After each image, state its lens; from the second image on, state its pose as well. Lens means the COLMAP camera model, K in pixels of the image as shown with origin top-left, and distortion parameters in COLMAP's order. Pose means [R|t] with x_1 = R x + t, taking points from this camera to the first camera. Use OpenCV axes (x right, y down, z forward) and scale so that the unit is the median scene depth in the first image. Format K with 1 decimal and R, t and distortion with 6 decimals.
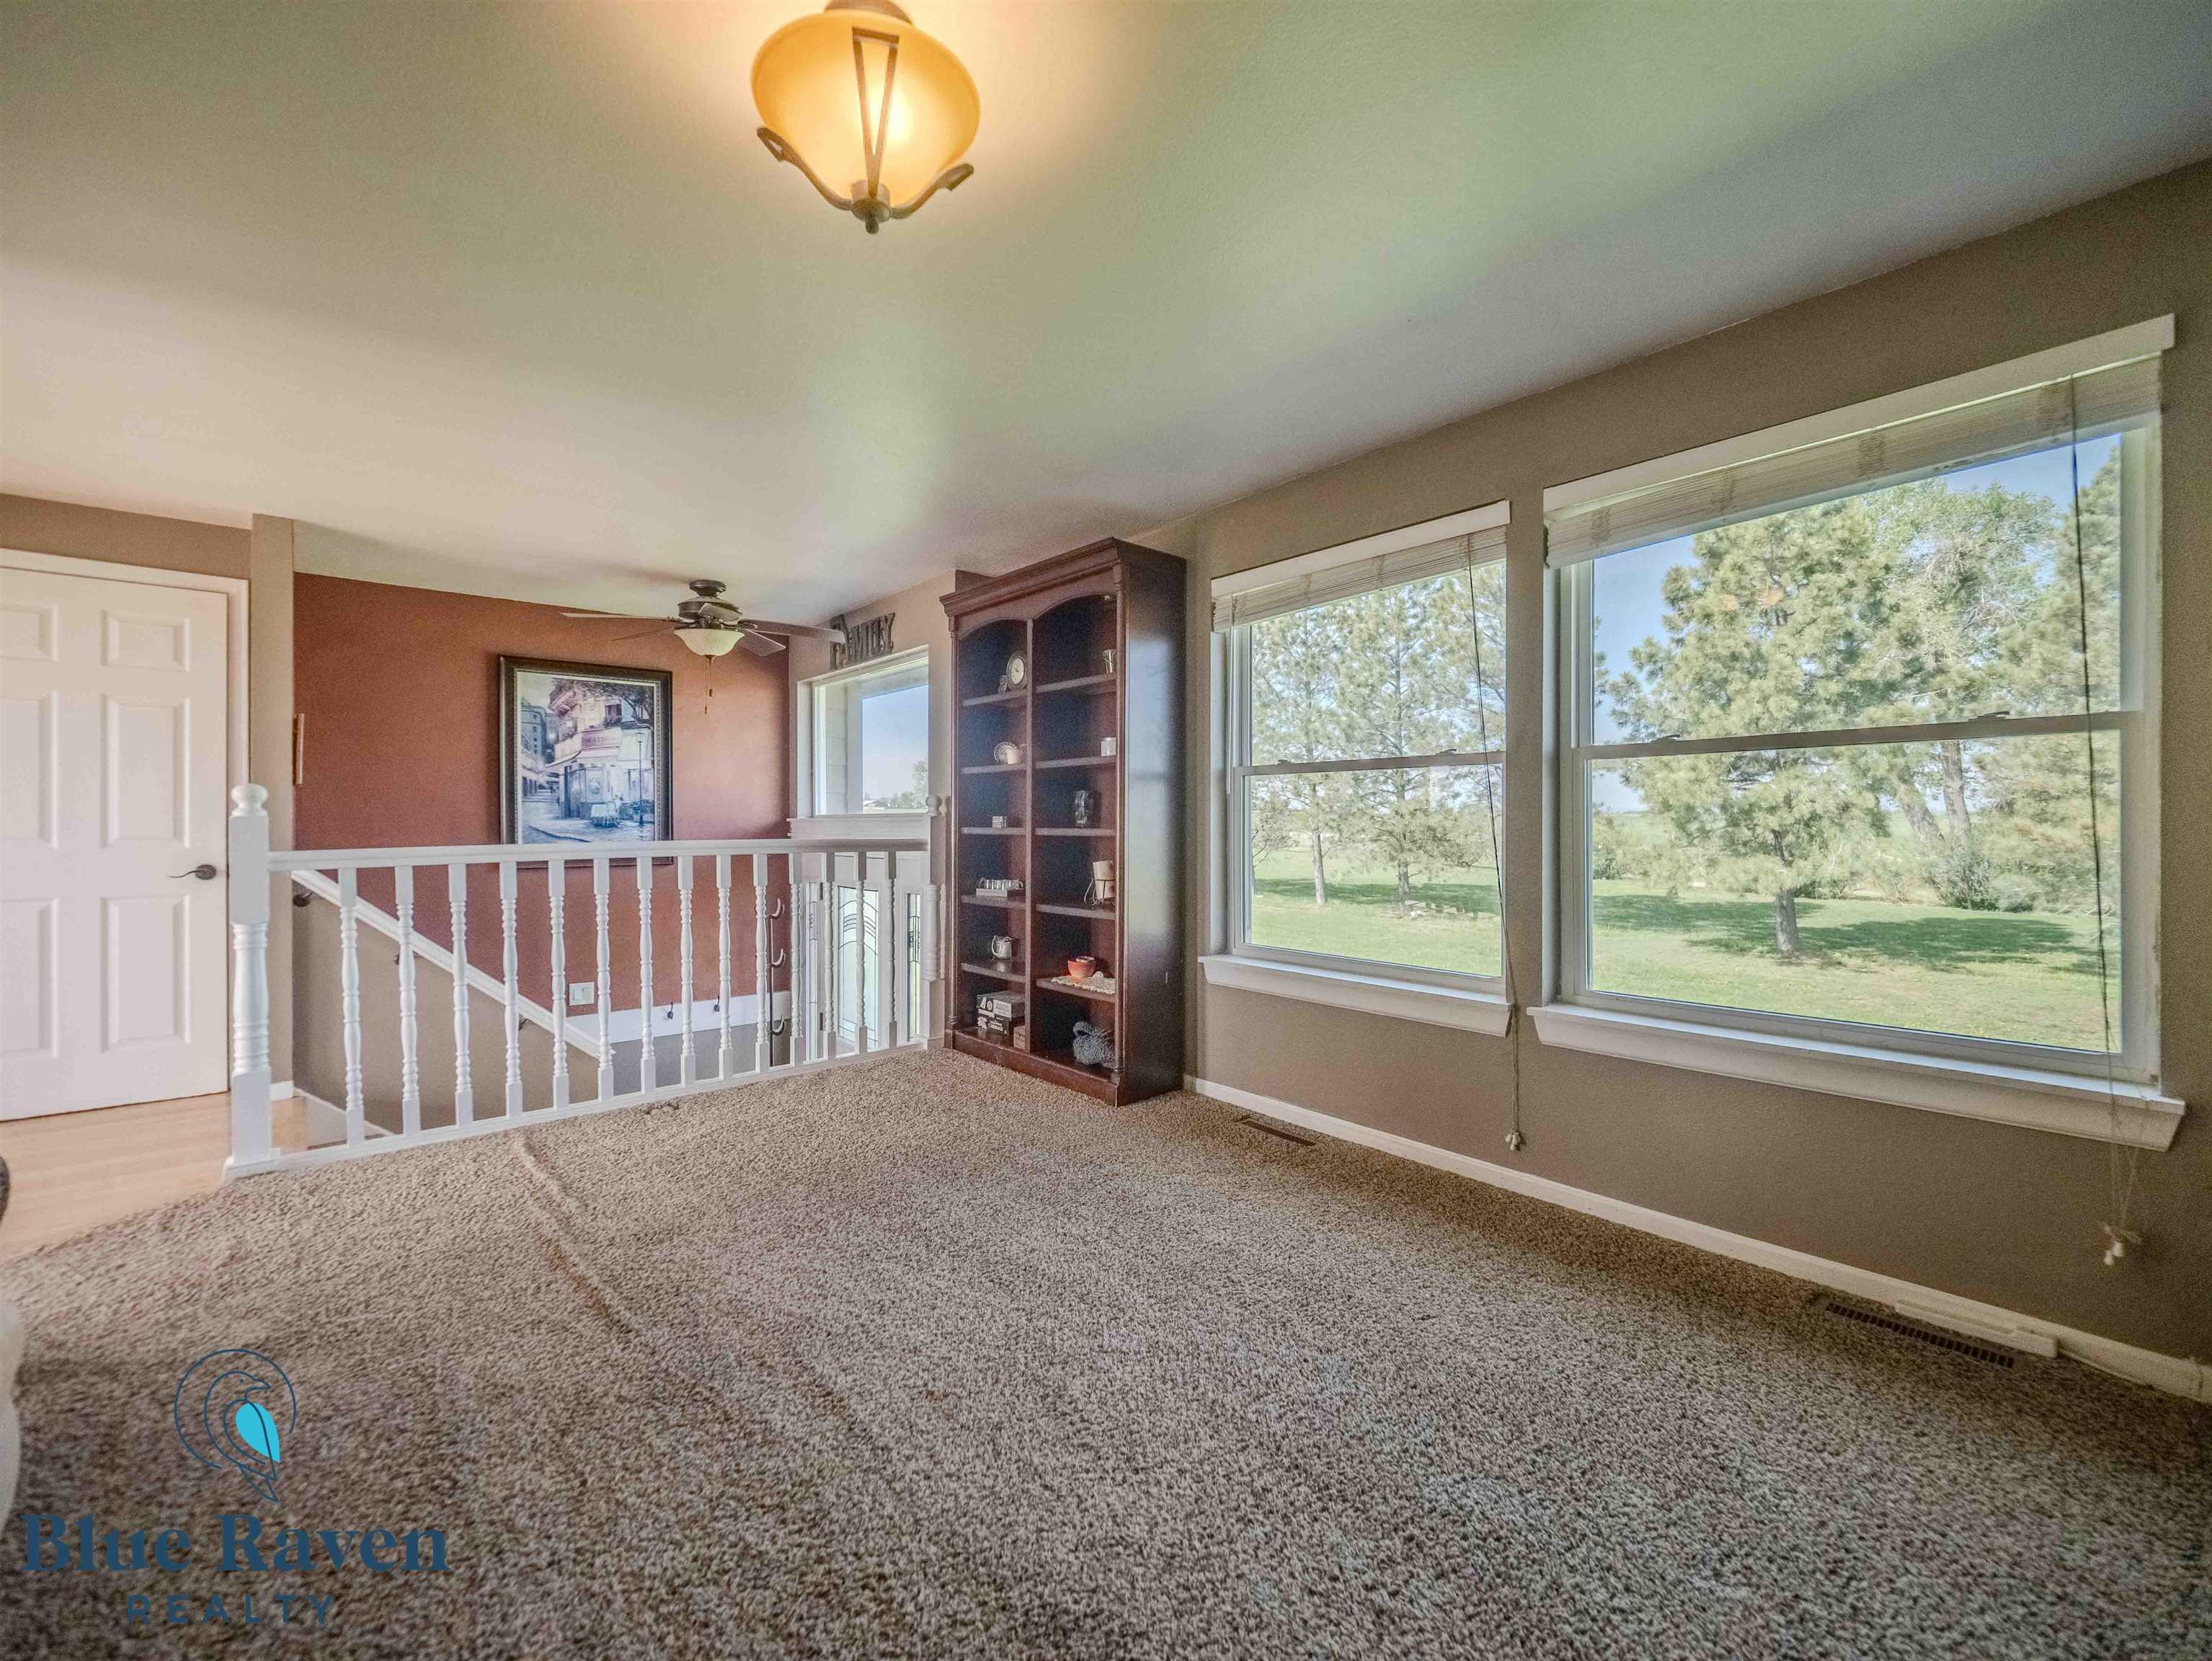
lens RADIAL K [[912.0, 0, 1097.3], [0, 912.0, 828.7], [0, 0, 1]] dist [-0.010553, -0.000212]
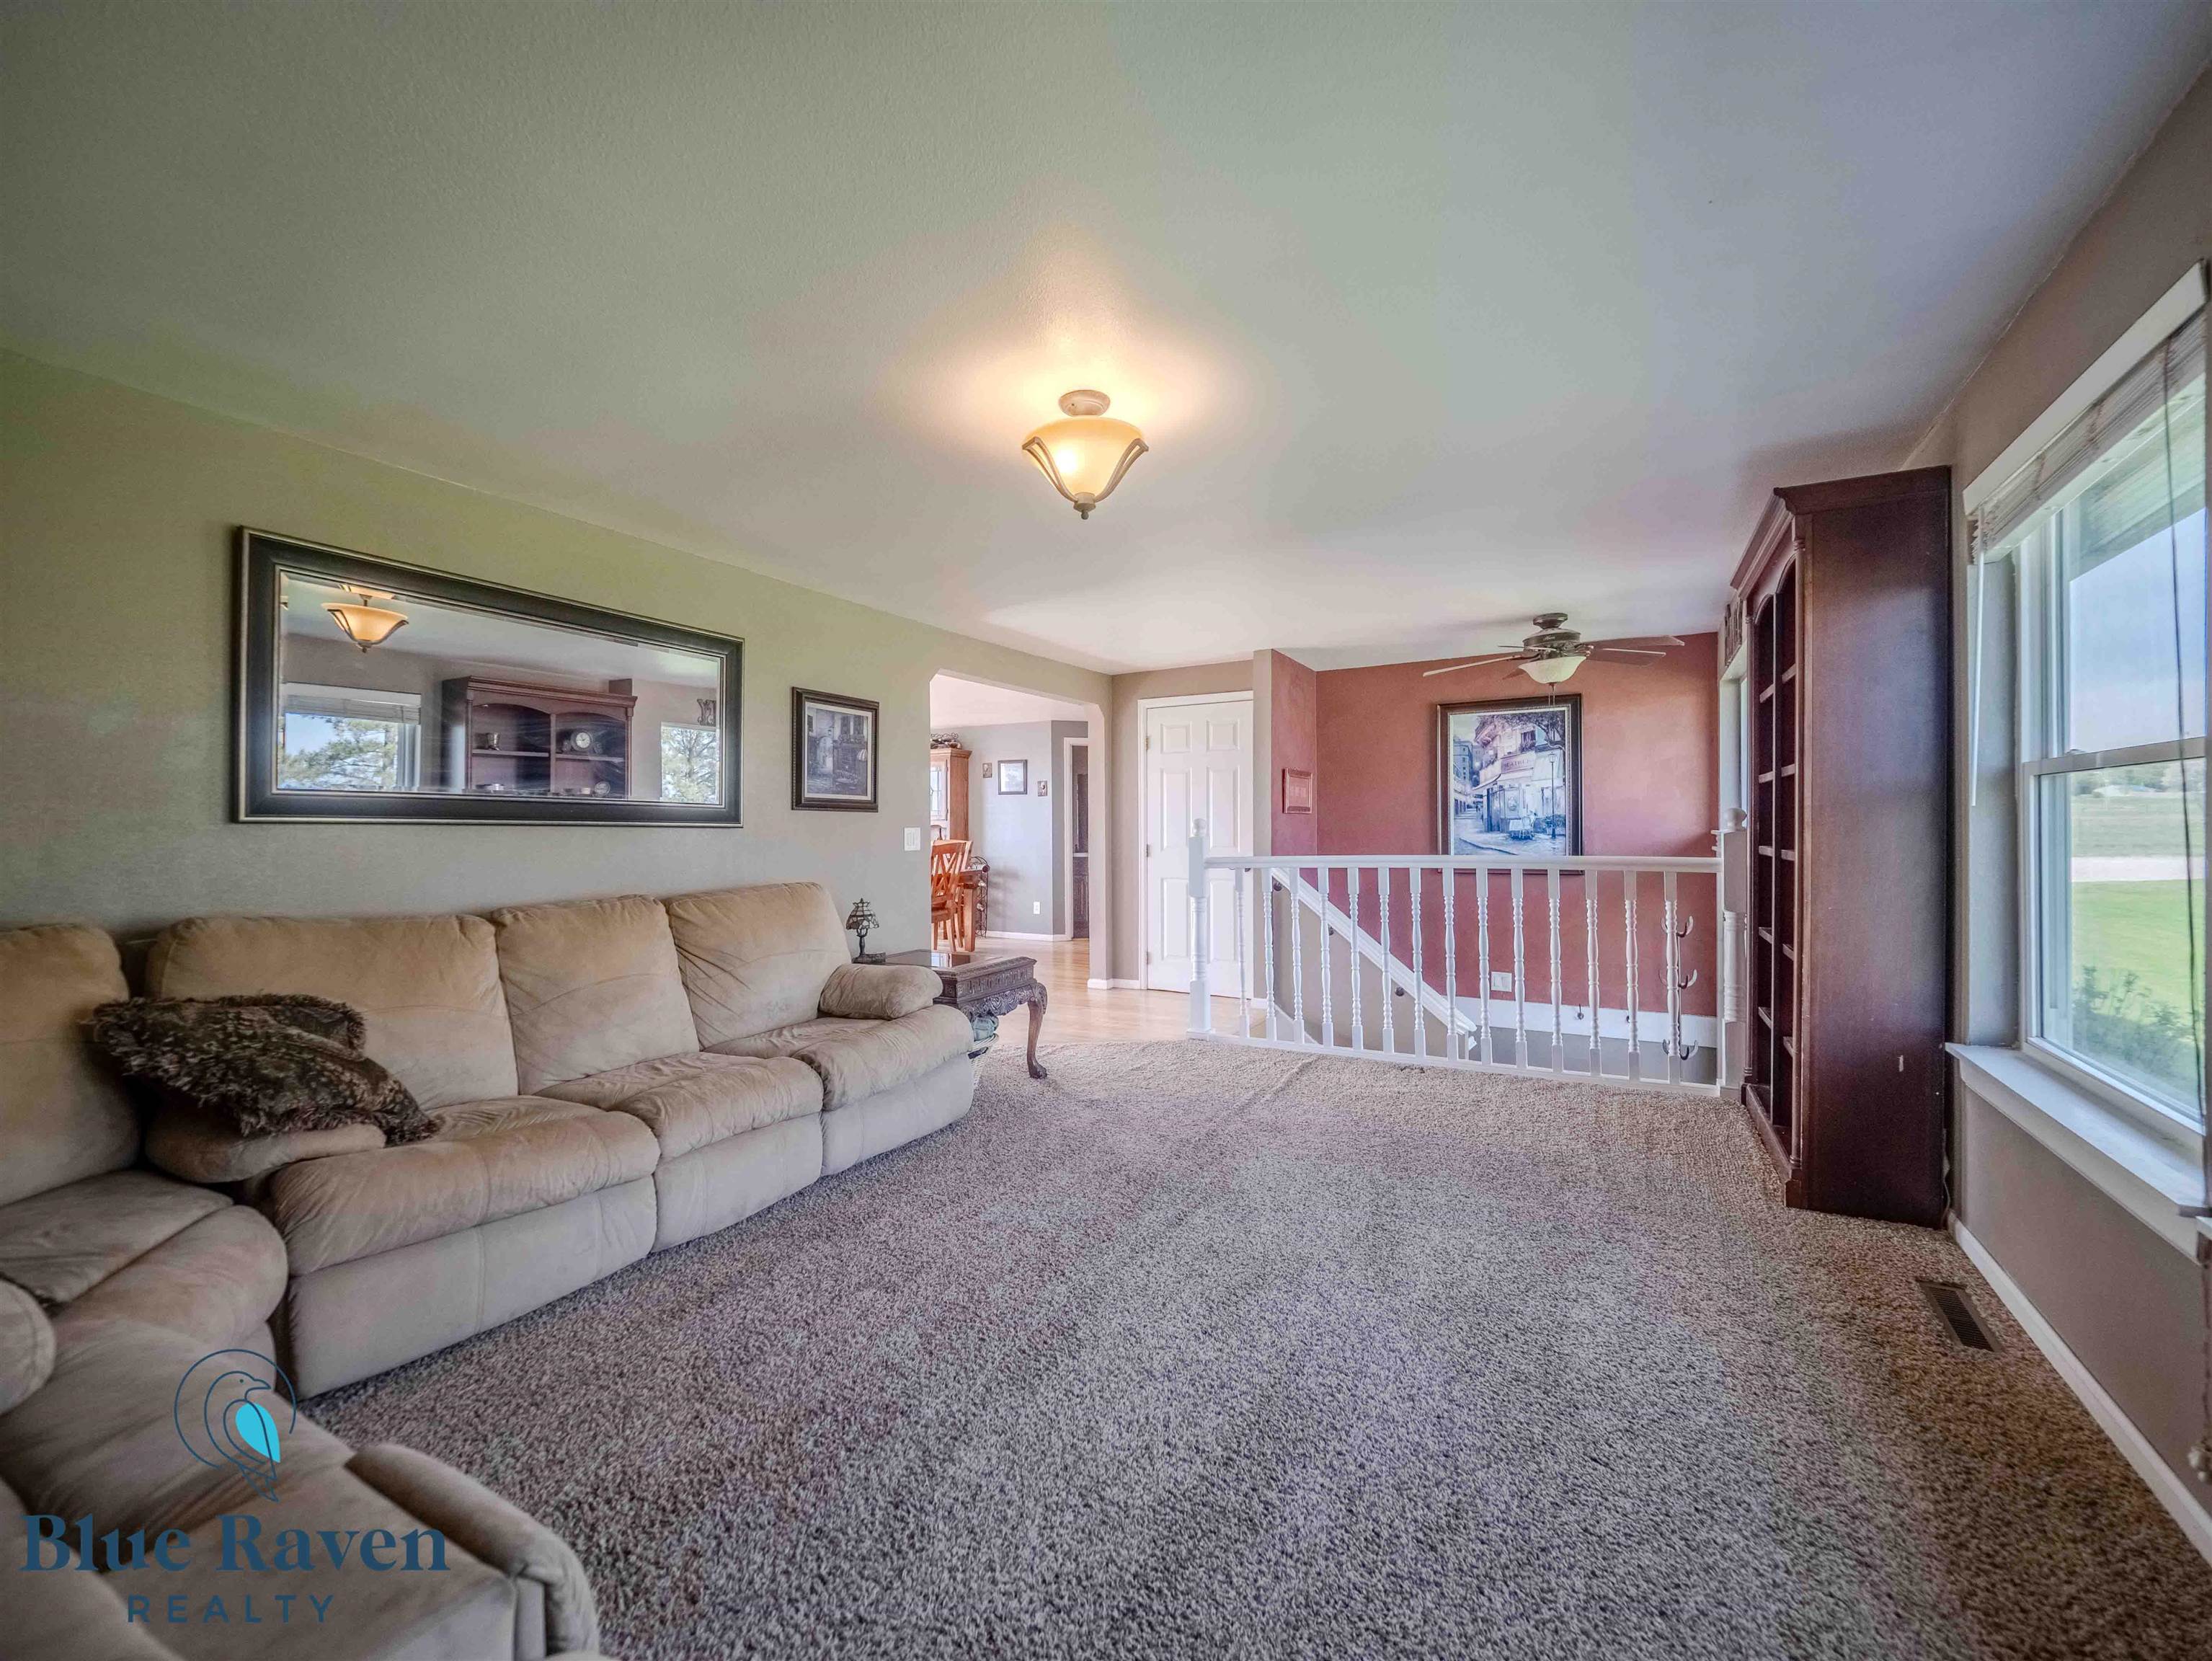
lens RADIAL K [[956.8, 0, 1124.5], [0, 956.8, 828.7], [0, 0, 1]] dist [-0.012214, -0.000404]
pose [[0.338079, 0.000395, -0.941118, 0.442835], [0.000732, 0.999999, 0.000683, -0.017416], [0.941117, -0.000920, 0.338079, 0.130677]]
